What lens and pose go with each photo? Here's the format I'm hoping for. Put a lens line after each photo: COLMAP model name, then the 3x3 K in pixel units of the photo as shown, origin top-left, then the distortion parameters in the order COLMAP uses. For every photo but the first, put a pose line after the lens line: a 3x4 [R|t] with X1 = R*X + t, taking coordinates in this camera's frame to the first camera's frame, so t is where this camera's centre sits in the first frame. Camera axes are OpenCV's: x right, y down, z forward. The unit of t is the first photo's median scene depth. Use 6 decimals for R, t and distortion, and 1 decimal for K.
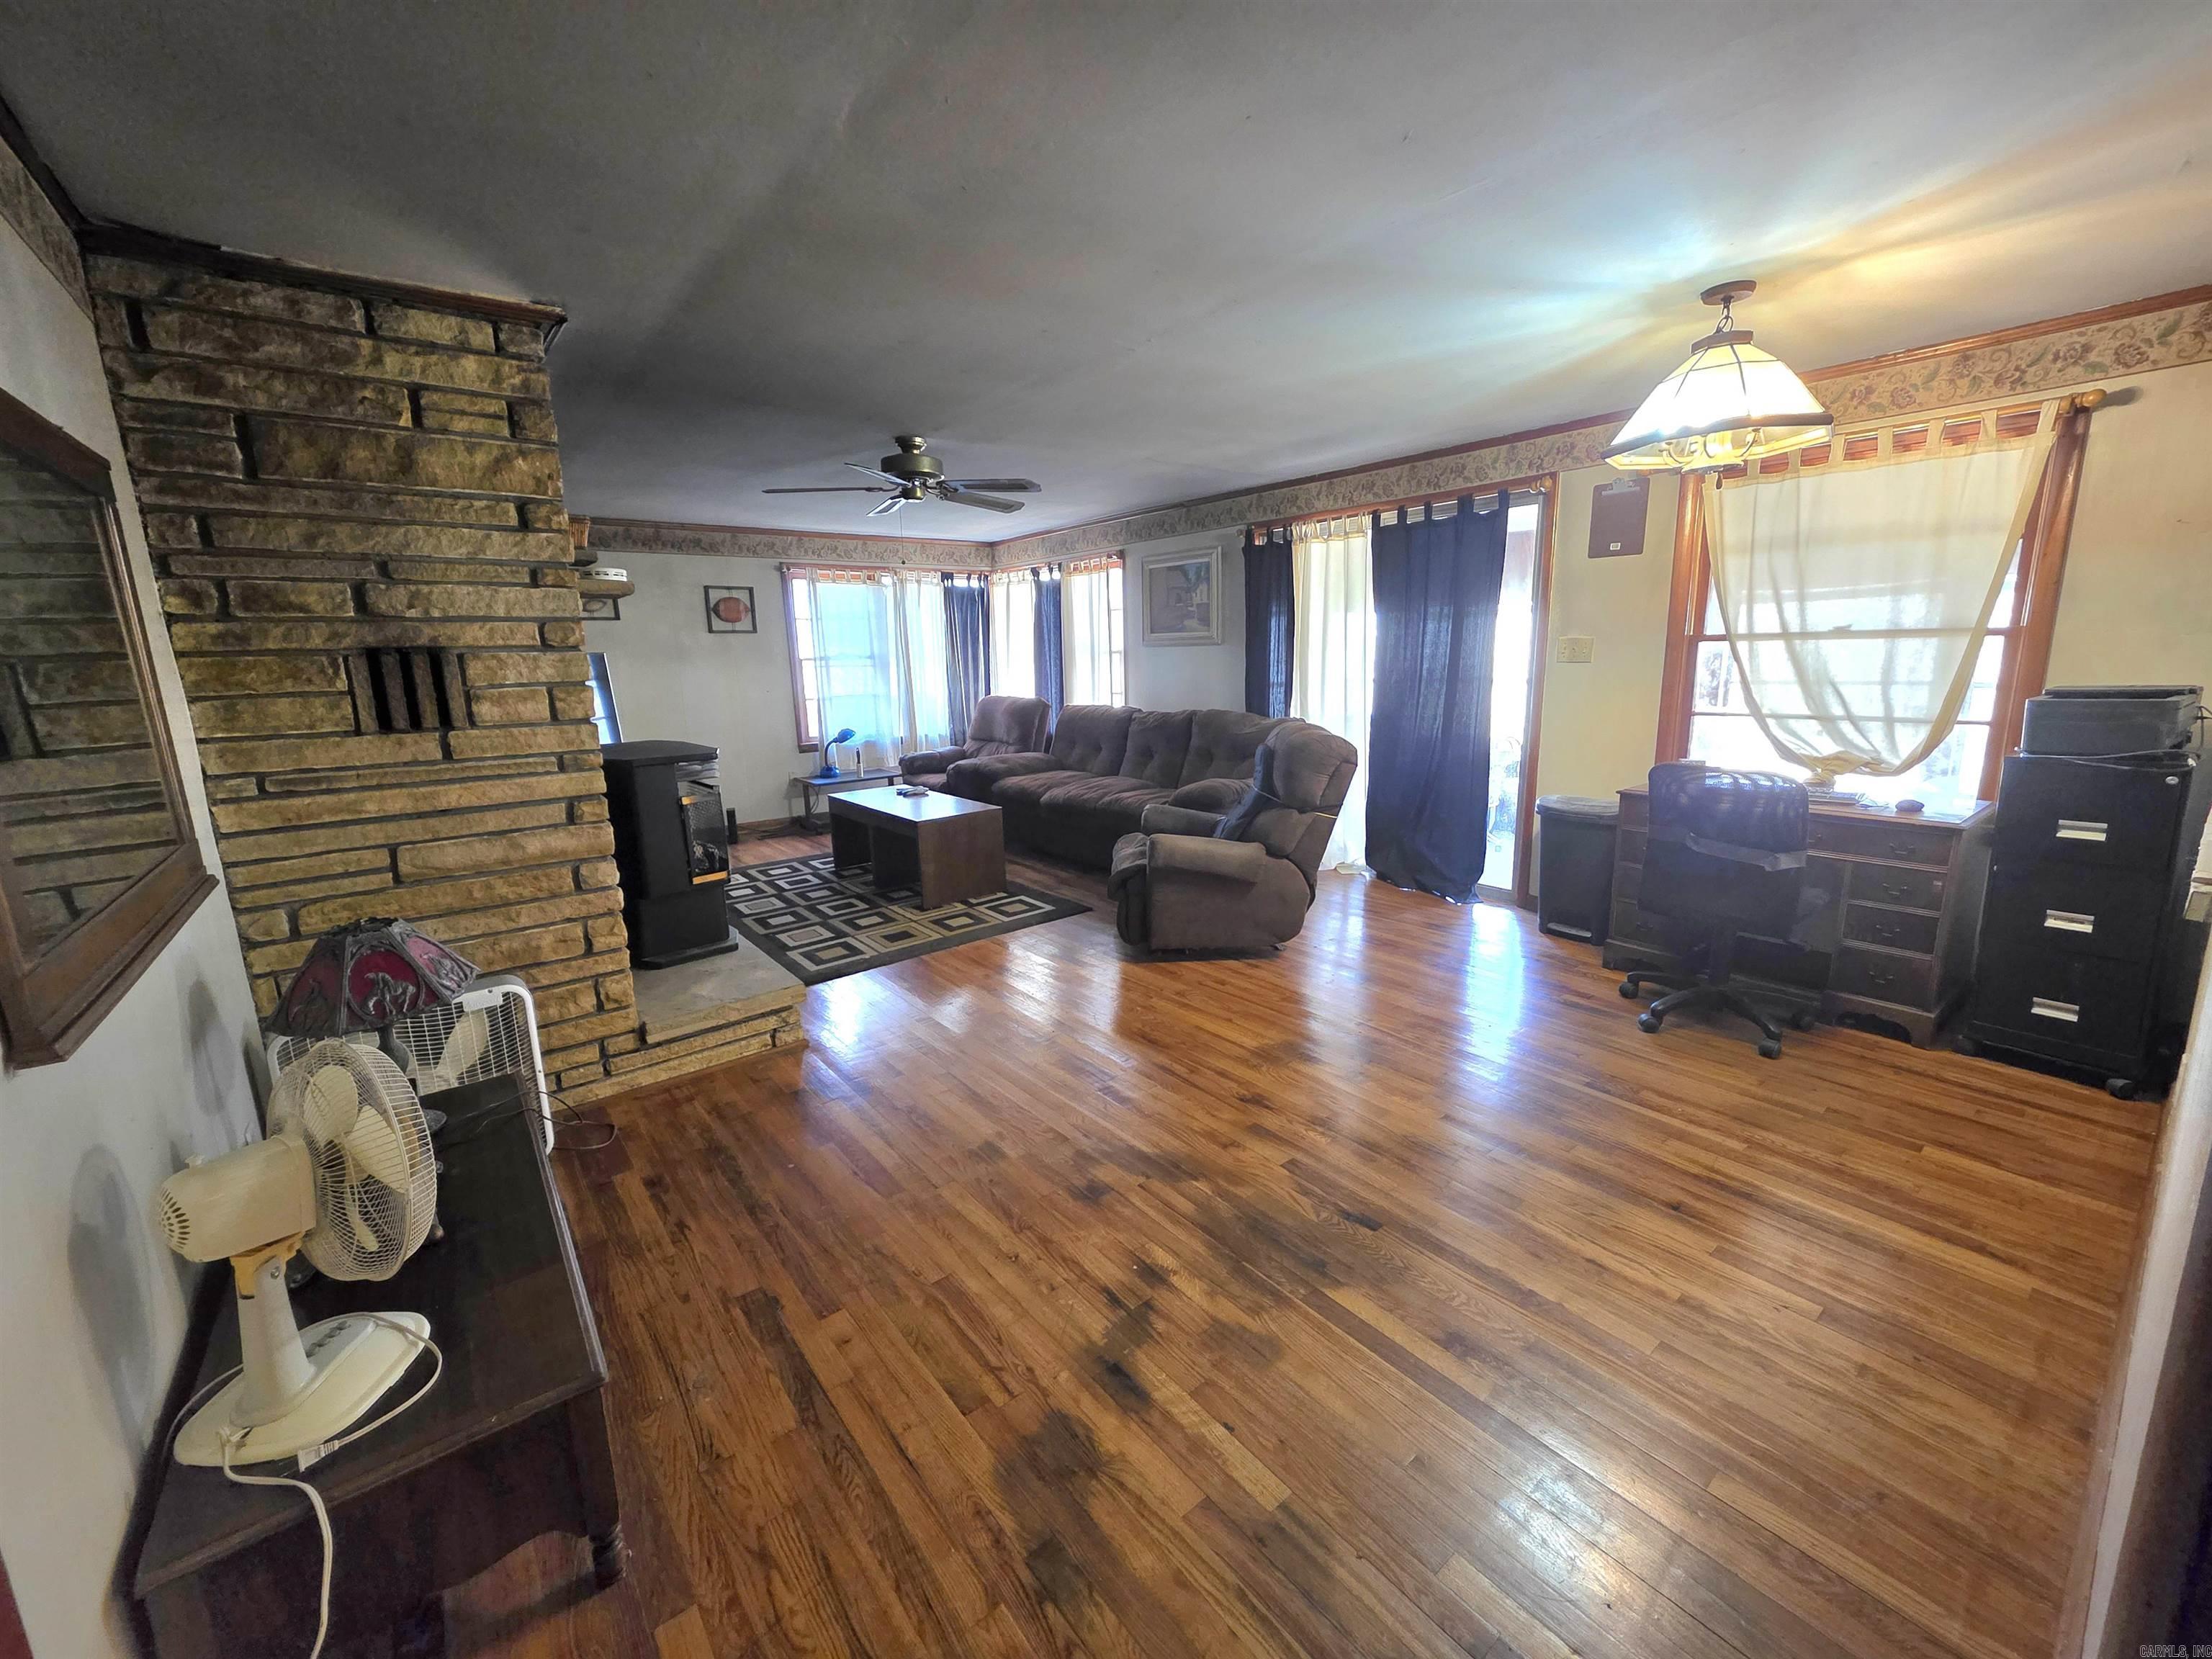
lens RADIAL K [[879.9, 0, 1106.0], [0, 879.9, 829.5], [0, 0, 1]] dist [0.002076, -0.000211]
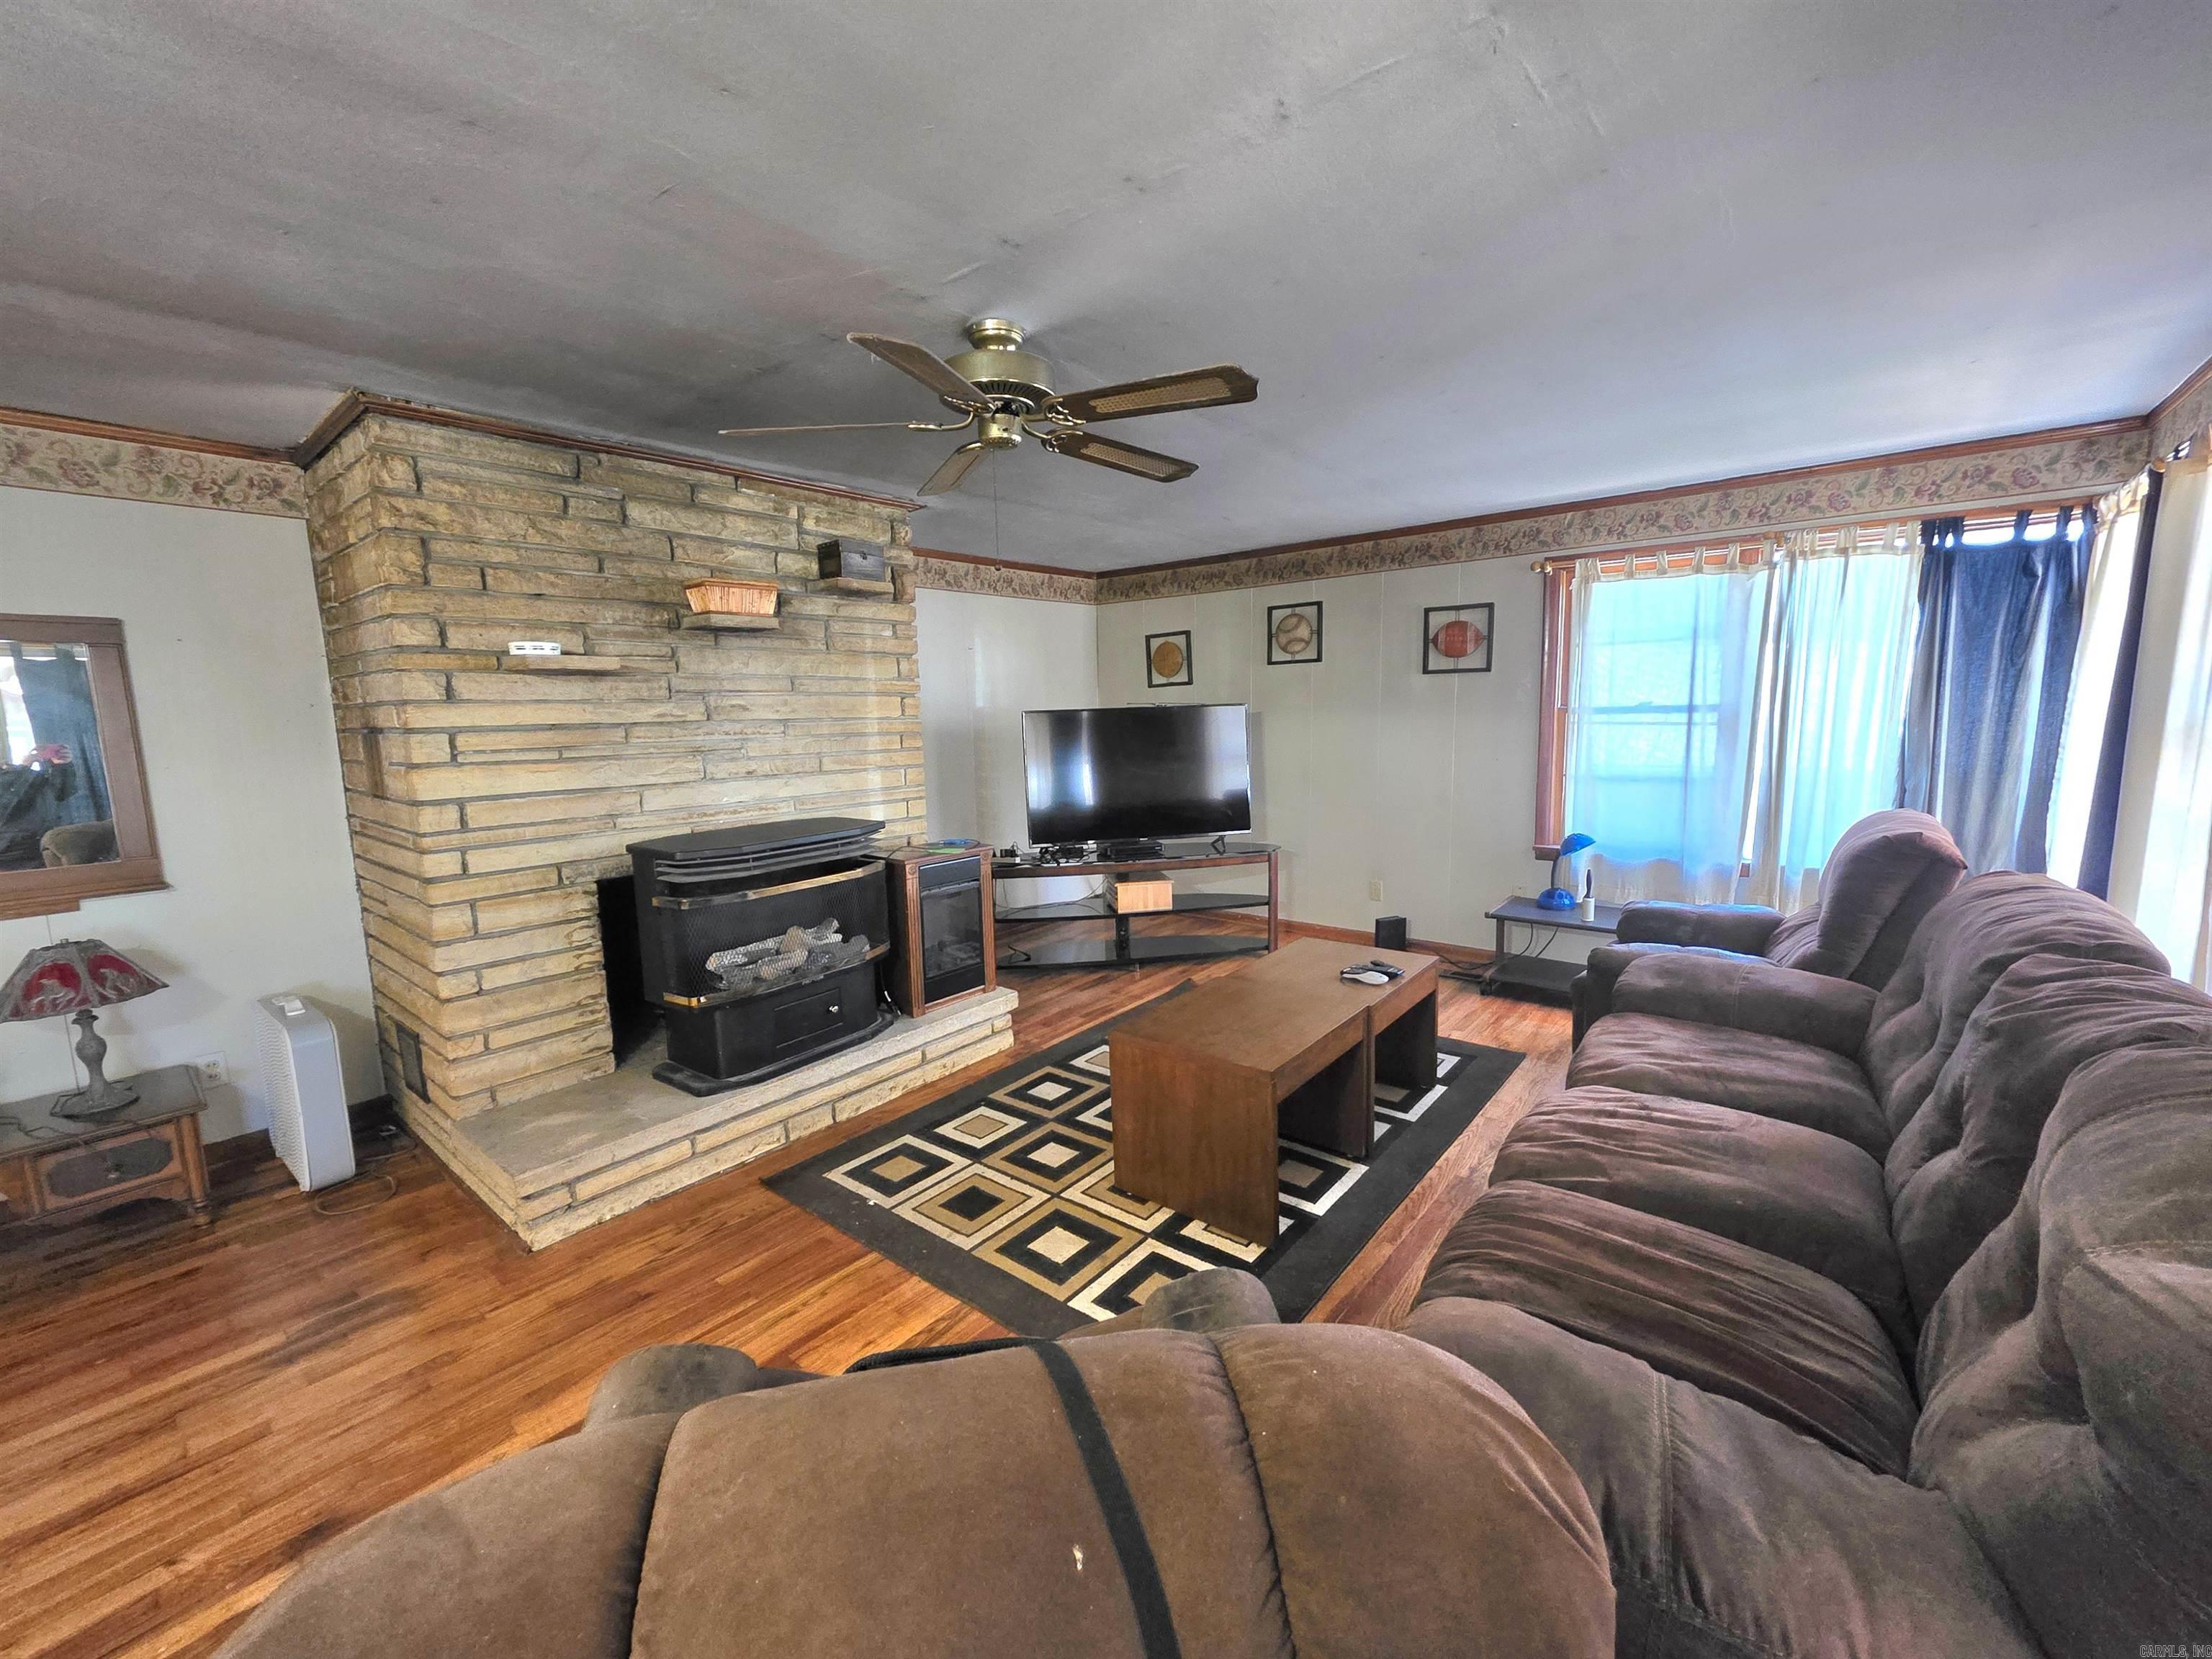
lens RADIAL K [[879.9, 0, 1106.0], [0, 879.9, 829.5], [0, 0, 1]] dist [0.002076, -0.000211]
pose [[0.213633, 0.151231, -0.965137, 0.288042], [-0.176824, 0.977613, 0.114046, -0.189046], [0.960778, 0.146295, 0.235592, 0.839768]]
